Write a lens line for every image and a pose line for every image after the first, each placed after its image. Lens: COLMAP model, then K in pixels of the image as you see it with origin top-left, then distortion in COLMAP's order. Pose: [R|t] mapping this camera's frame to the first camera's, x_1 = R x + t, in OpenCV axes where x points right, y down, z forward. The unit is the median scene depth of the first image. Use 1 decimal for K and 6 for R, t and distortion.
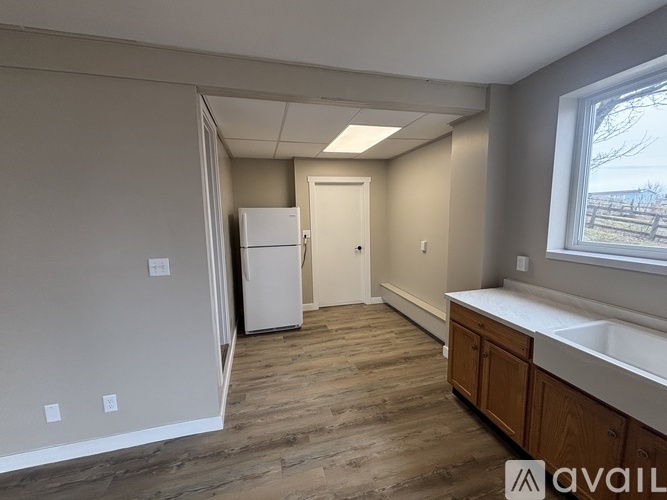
lens RADIAL K [[272.6, 0, 333.5], [0, 272.6, 250.0], [0, 0, 1]] dist [-0.000180, -0.000060]
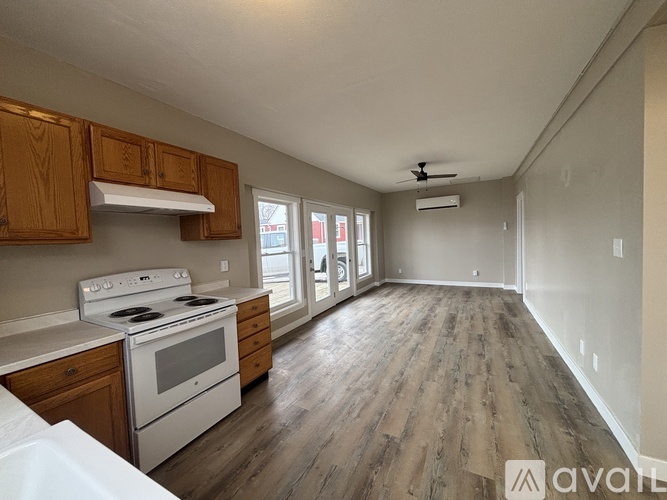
lens RADIAL K [[265.8, 0, 333.5], [0, 265.8, 250.0], [0, 0, 1]] dist [-0.000382, -0.000235]
pose [[-0.690630, 0.080462, -0.718718, 0.662455], [-0.038008, 0.988380, 0.147174, -0.028372], [0.722209, 0.128960, -0.679547, 0.831206]]
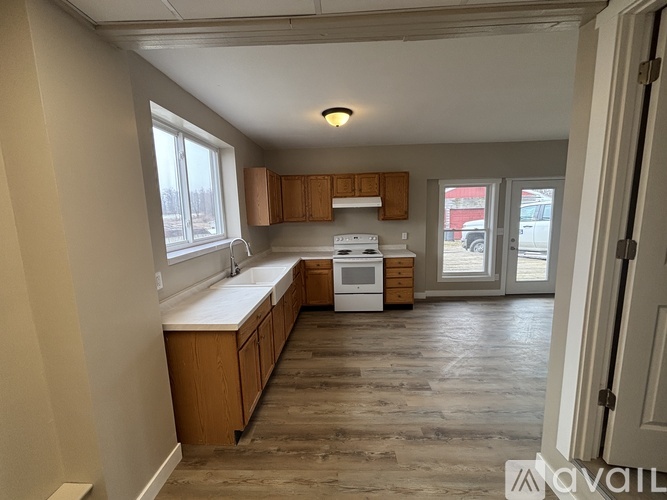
lens RADIAL K [[265.8, 0, 333.5], [0, 265.8, 250.0], [0, 0, 1]] dist [-0.000382, -0.000235]
pose [[-0.951899, 0.003969, 0.306387, -0.079725], [0.085624, 0.963528, 0.253538, -0.227795], [-0.294207, 0.267577, -0.917521, 1.767703]]
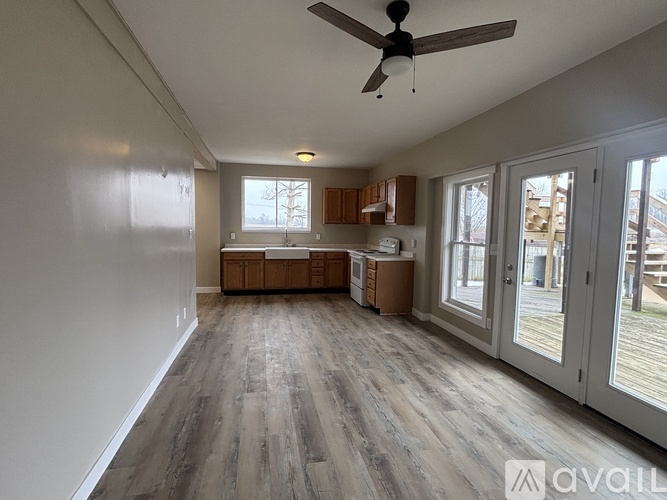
lens RADIAL K [[336.7, 0, 333.5], [0, 336.7, 250.0], [0, 0, 1]] dist [0.028917, -0.000147]
pose [[0.058136, -0.052485, 0.996928, -2.657511], [0.109419, 0.992936, 0.045894, 0.153794], [-0.992294, 0.106415, 0.063468, -0.106785]]
